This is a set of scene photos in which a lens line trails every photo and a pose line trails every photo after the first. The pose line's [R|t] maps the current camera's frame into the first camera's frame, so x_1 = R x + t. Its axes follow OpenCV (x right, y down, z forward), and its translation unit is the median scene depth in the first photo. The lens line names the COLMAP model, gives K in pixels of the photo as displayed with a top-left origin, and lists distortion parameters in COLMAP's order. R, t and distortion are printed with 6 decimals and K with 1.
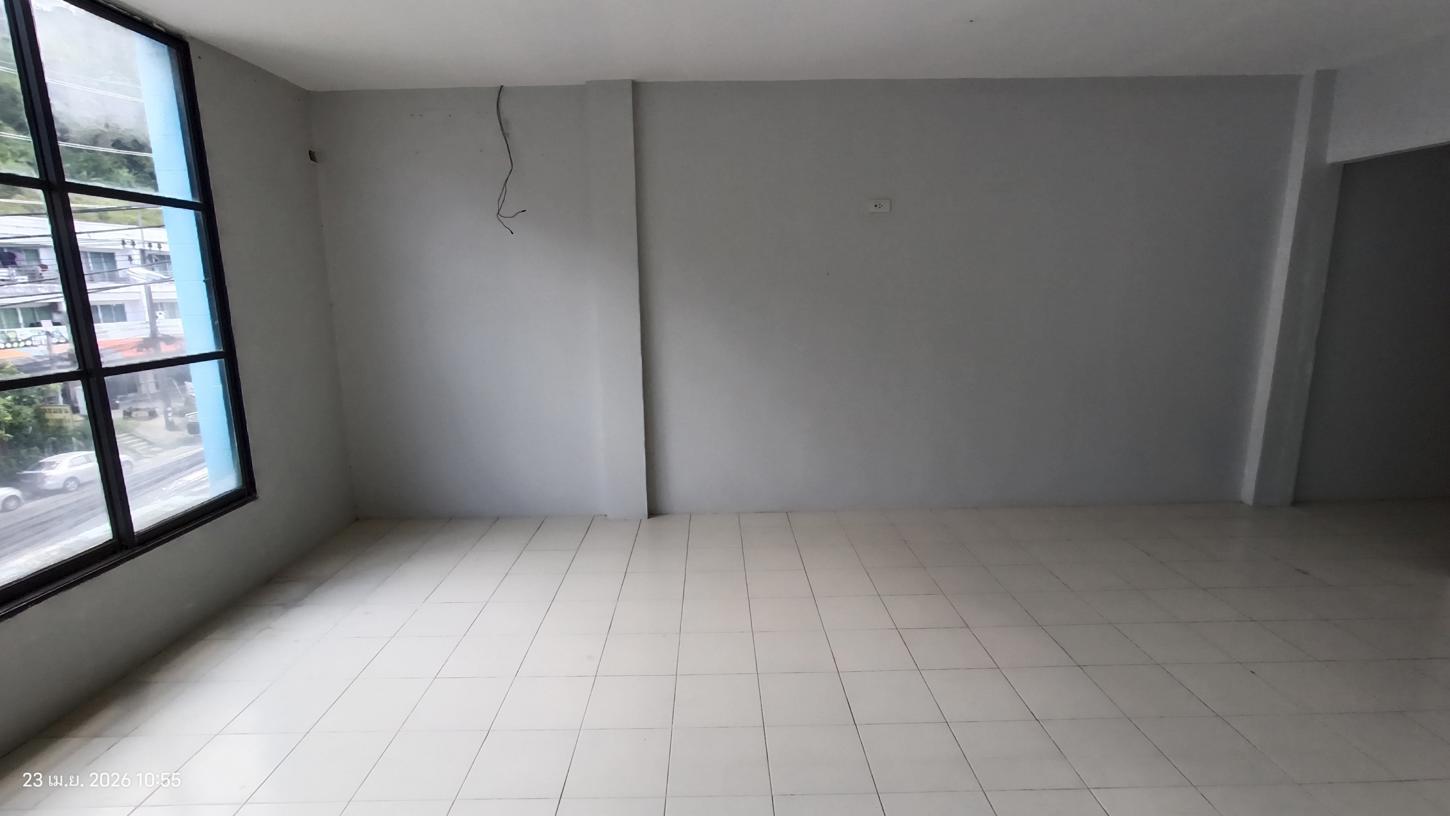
lens RADIAL K [[666.1, 0, 725.0], [0, 666.1, 408.0], [0, 0, 1]] dist [-0.000010, 0.000220]
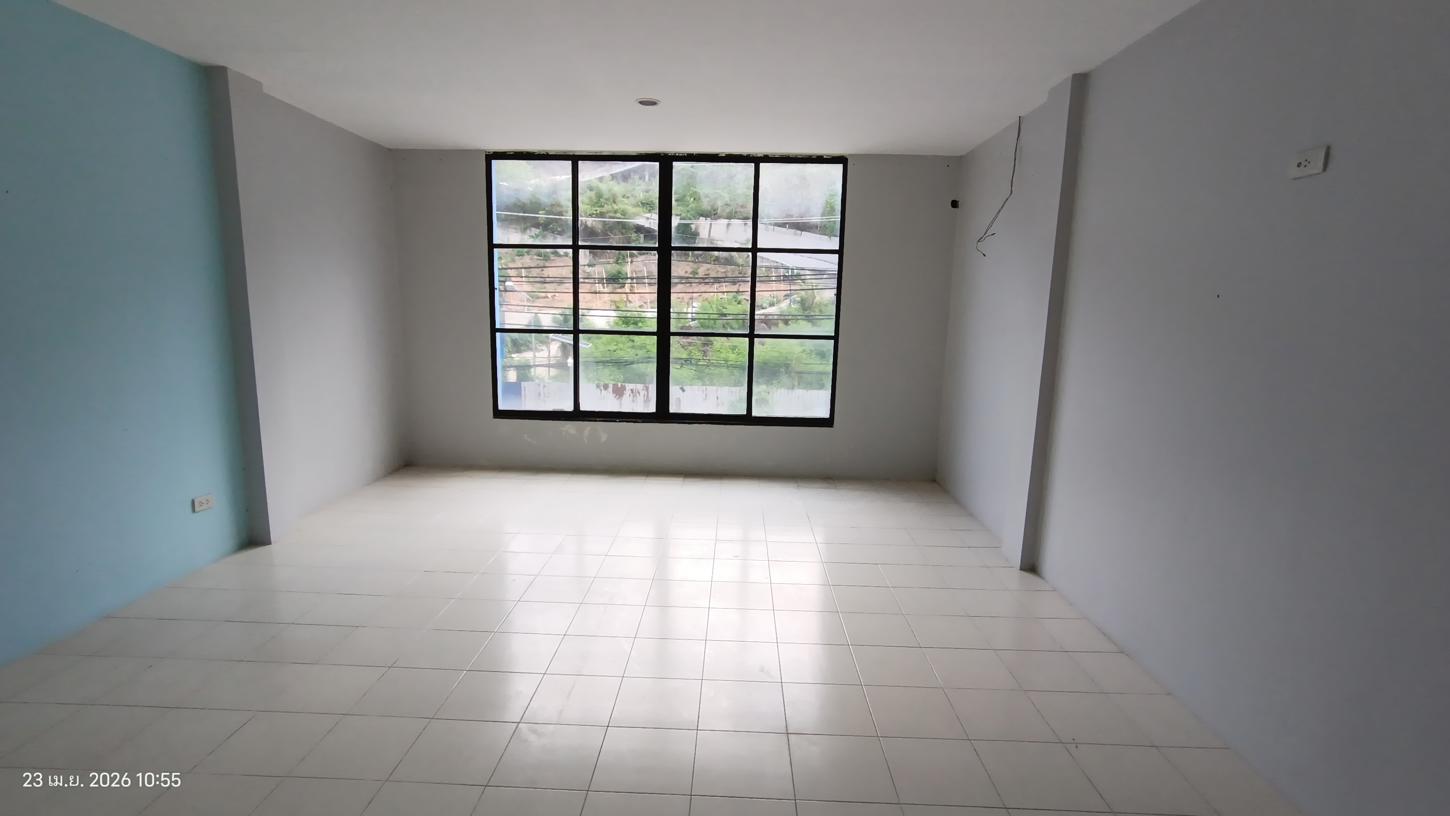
lens RADIAL K [[666.1, 0, 725.0], [0, 666.1, 408.0], [0, 0, 1]] dist [-0.000010, 0.000220]
pose [[-0.043307, 0.177700, -0.983131, 0.915224], [-0.202948, 0.961972, 0.182815, -0.156373], [0.978231, 0.207441, -0.005596, 0.739364]]
